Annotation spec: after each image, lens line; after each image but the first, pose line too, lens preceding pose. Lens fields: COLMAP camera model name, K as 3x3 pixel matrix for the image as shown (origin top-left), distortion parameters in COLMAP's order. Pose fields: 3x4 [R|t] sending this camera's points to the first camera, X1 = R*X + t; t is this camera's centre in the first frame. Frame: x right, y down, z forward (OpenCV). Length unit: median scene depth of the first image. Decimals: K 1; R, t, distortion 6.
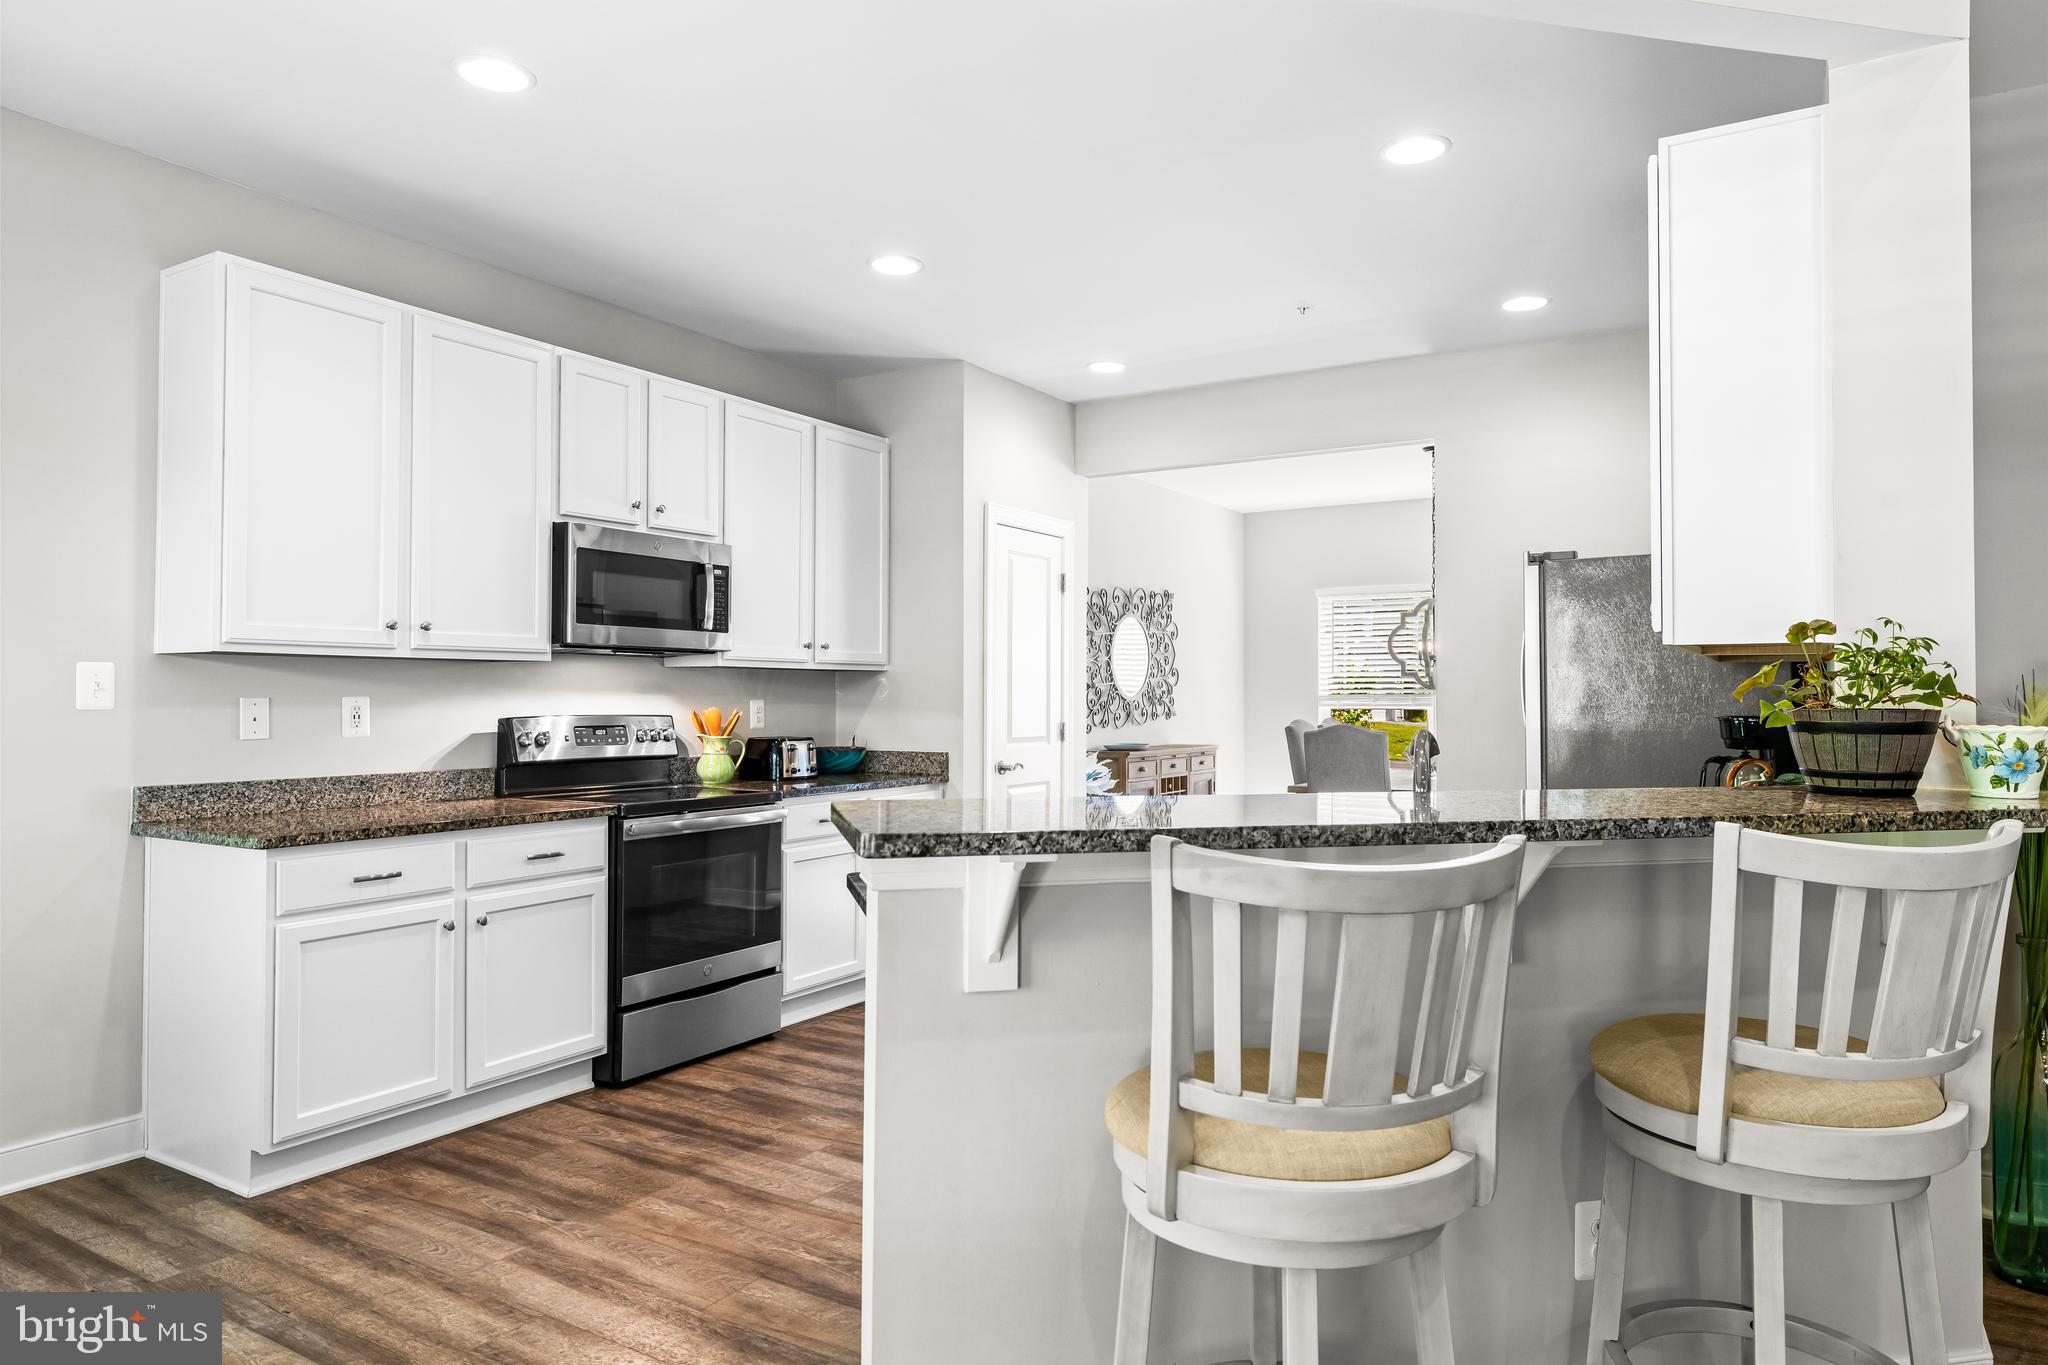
lens RADIAL K [[1293.9, 0, 1024.0], [0, 1293.9, 682.5], [0, 0, 1]] dist [0.027873, -0.044002]
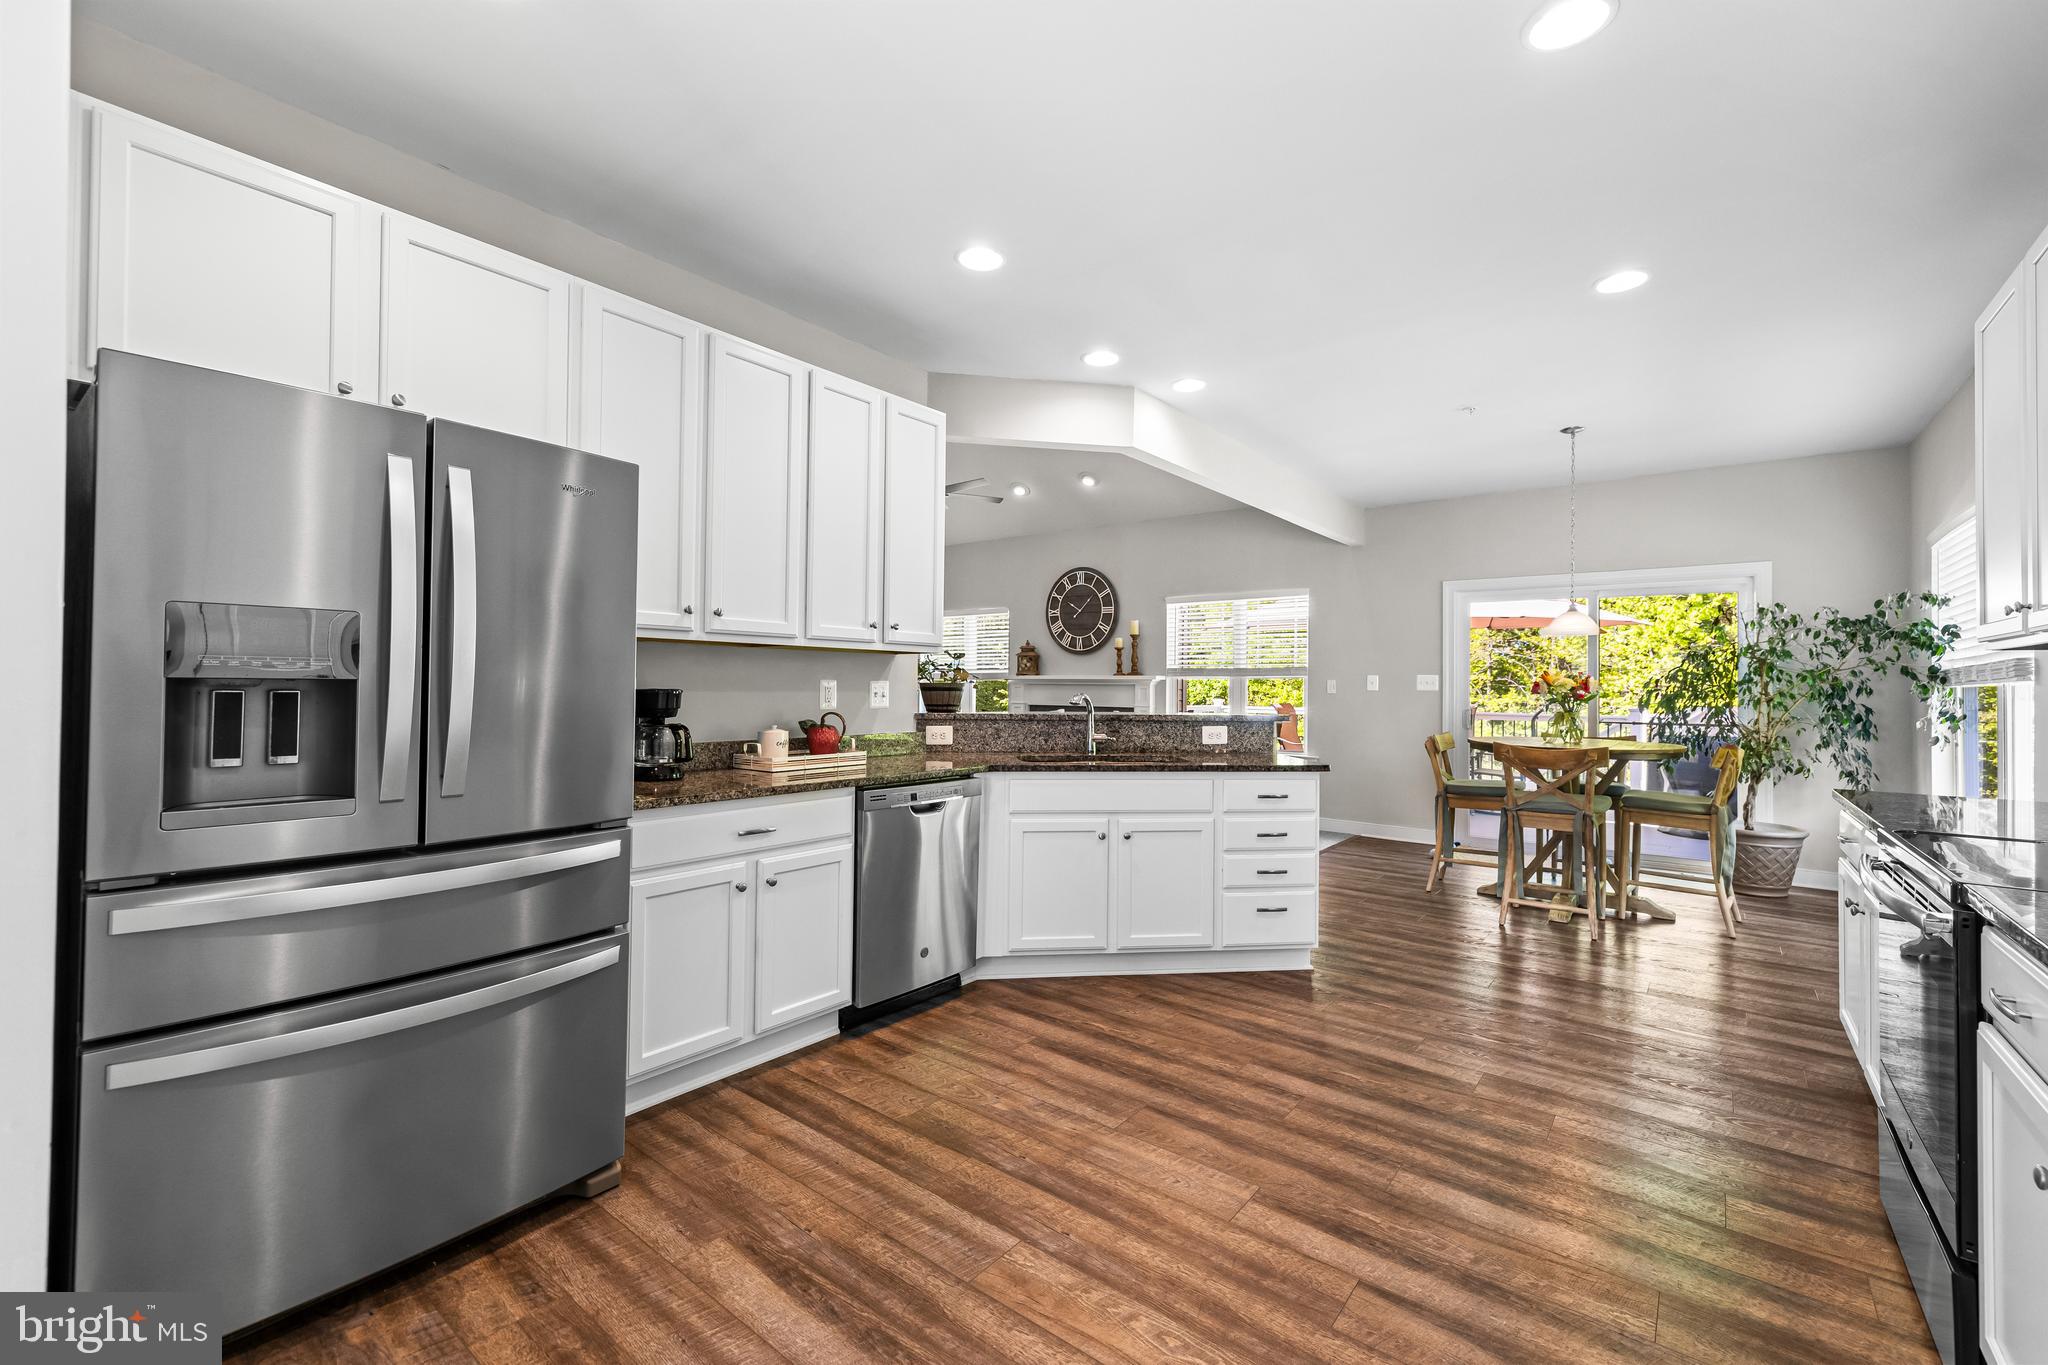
lens RADIAL K [[857.3, 0, 1027.8], [0, 857.3, 675.2], [0, 0, 1]] dist [0.001067, -0.000053]
pose [[-0.993751, -0.011526, 0.111023, 0.128974], [-0.014154, 0.999637, -0.022910, 0.023451], [-0.110718, -0.024339, -0.993554, 1.538255]]
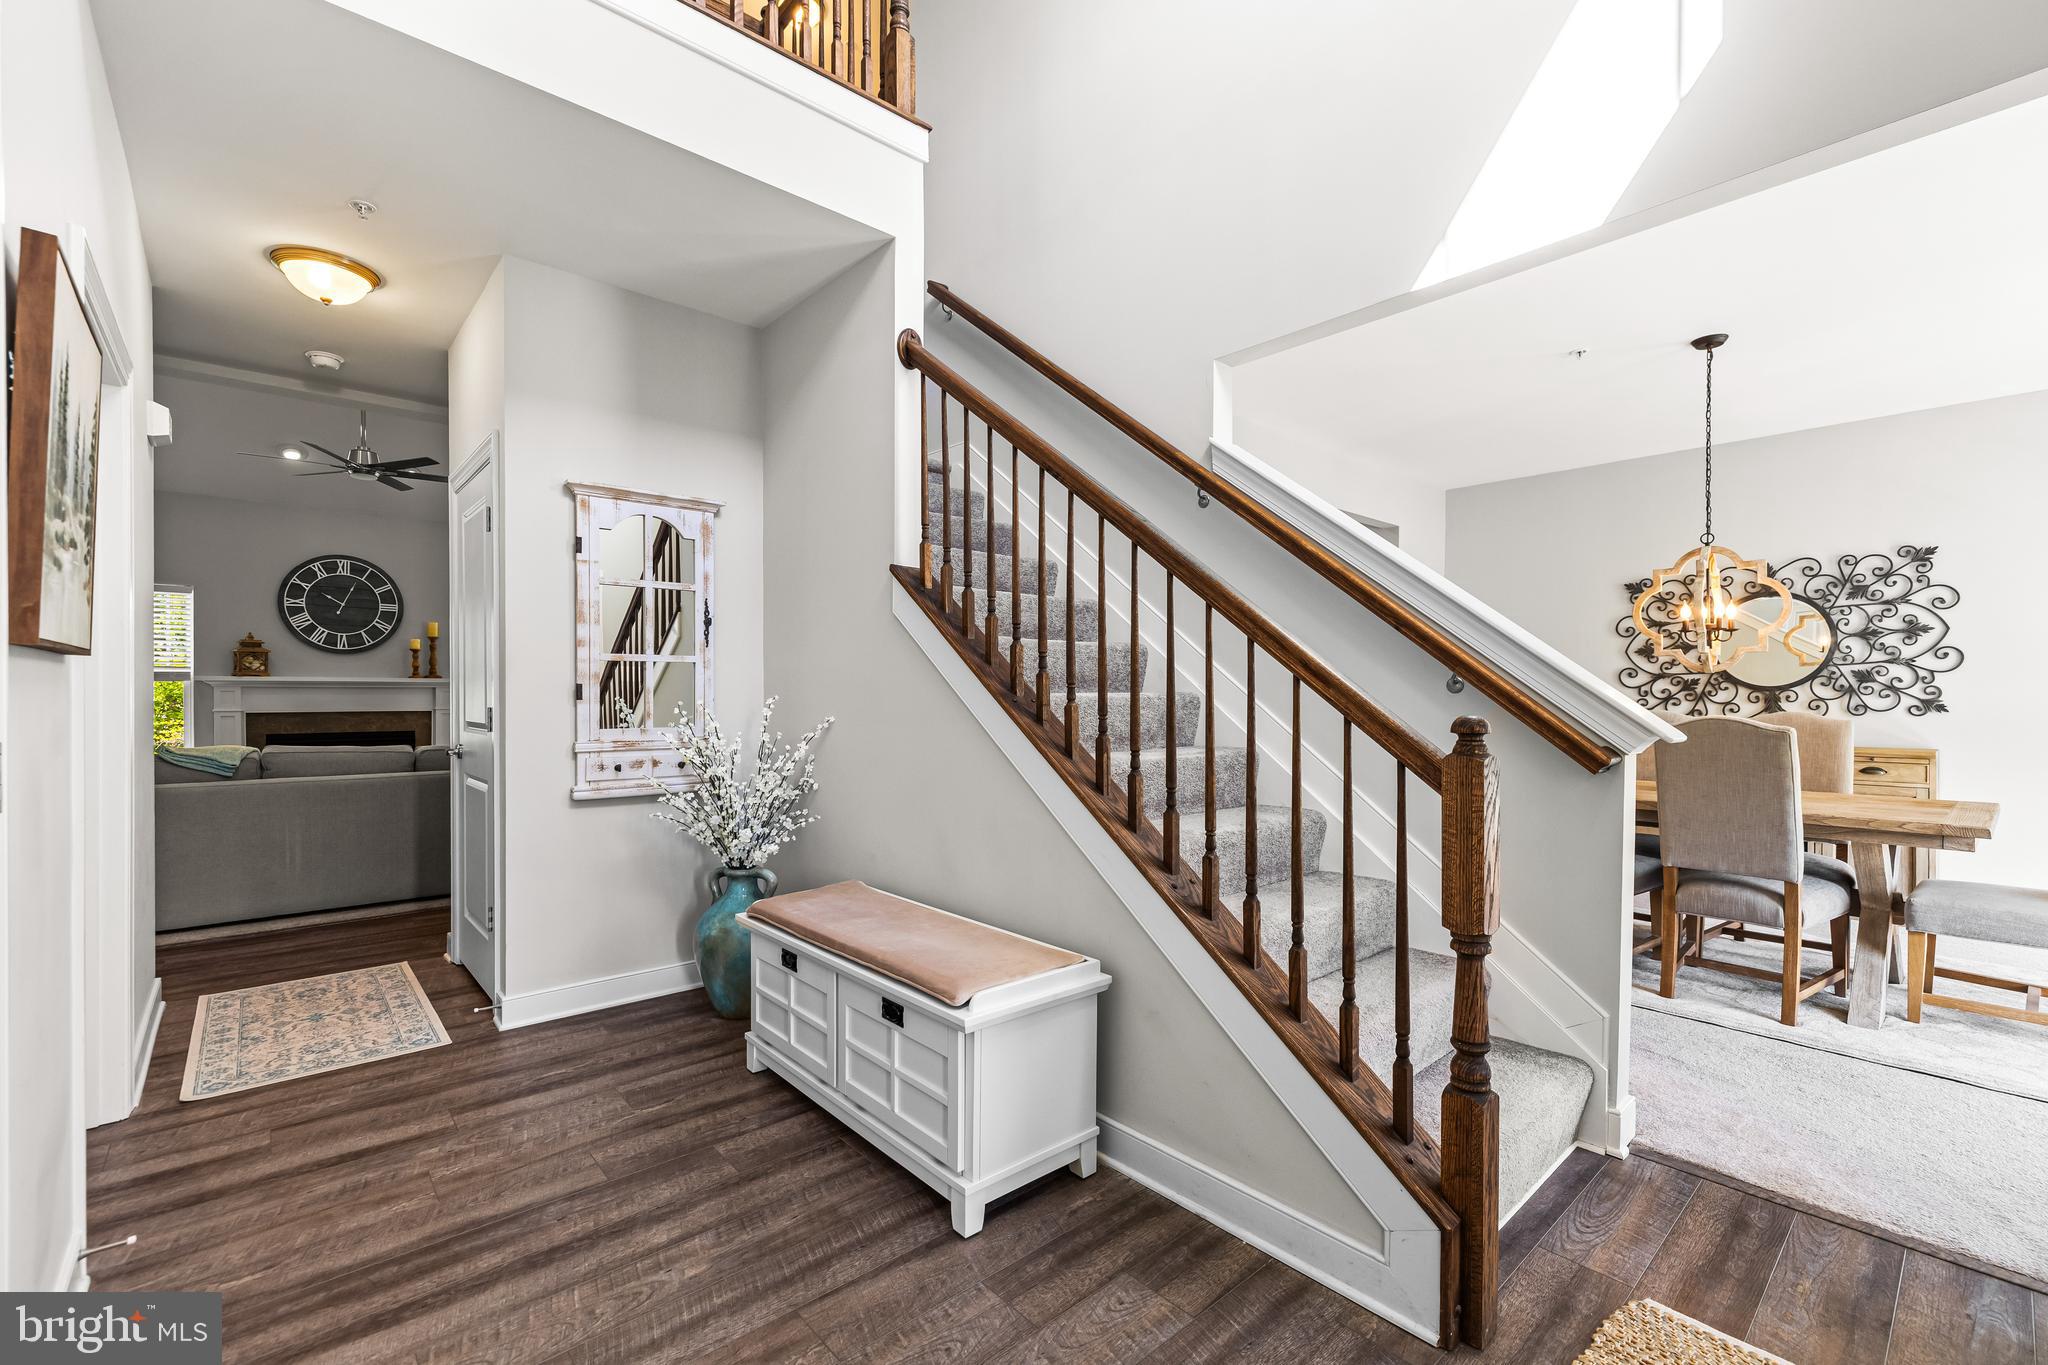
lens RADIAL K [[865.9, 0, 1024.0], [0, 865.9, 691.5], [0, 0, 1]] dist [0.007303, 0.000117]
pose [[-0.285680, -0.000522, -0.958325, 1.645798], [0.006846, 0.999973, -0.002586, 0.019971], [0.958301, -0.007300, -0.285669, 1.395344]]
